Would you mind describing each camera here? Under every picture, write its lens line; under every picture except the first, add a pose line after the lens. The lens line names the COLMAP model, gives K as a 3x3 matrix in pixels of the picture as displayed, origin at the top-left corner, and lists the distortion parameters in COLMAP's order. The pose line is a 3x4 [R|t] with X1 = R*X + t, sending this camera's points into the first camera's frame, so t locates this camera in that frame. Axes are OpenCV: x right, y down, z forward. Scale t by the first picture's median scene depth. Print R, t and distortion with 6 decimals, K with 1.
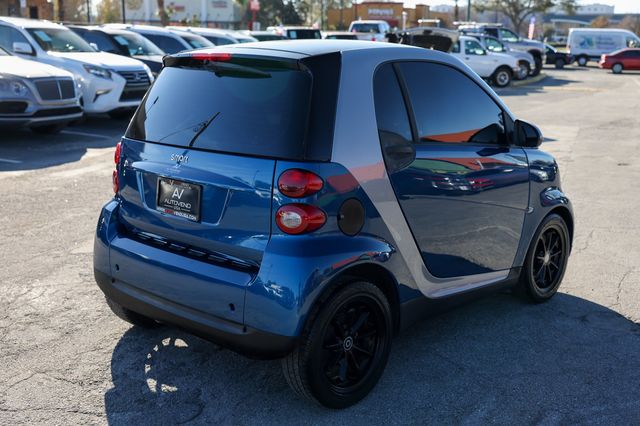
lens RADIAL K [[833.0, 0, 317.8], [0, 833.0, 212.8], [0, 0, 1]] dist [-0.020181, 0.000000]
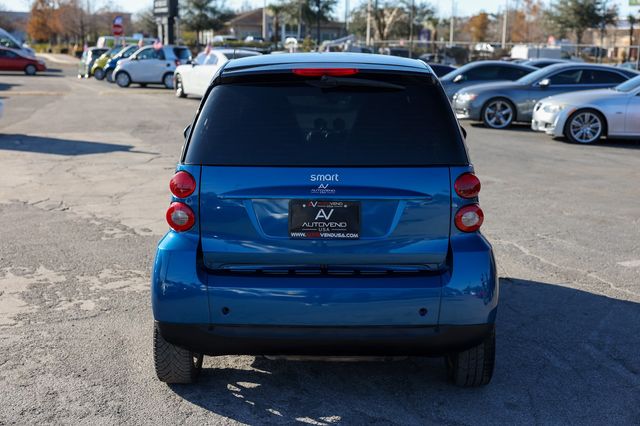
lens RADIAL K [[900.4, 0, 321.5], [0, 900.4, 216.5], [0, 0, 1]] dist [0.071841, 0.000000]
pose [[0.718756, -0.138017, 0.681426, -0.861371], [0.145222, 0.988283, 0.046991, -0.068613], [-0.679927, 0.065183, 0.730377, 0.236133]]
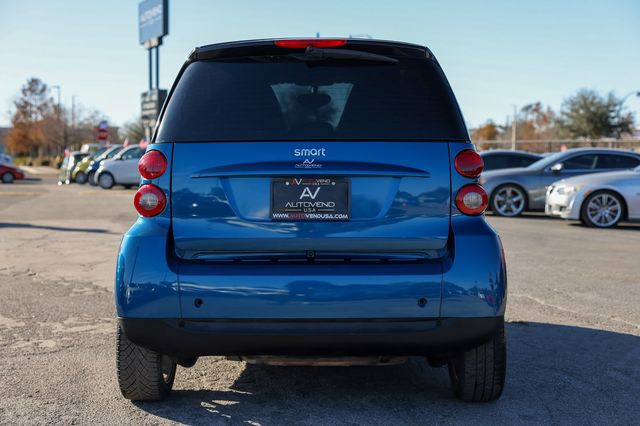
lens RADIAL K [[973.3, 0, 323.1], [0, 973.3, 208.5], [0, 0, 1]] dist [0.099130, 0.000000]
pose [[0.717522, -0.038929, 0.695447, -0.843231], [0.151938, 0.983141, -0.101727, 0.095441], [-0.679763, 0.178656, 0.711340, 0.267989]]
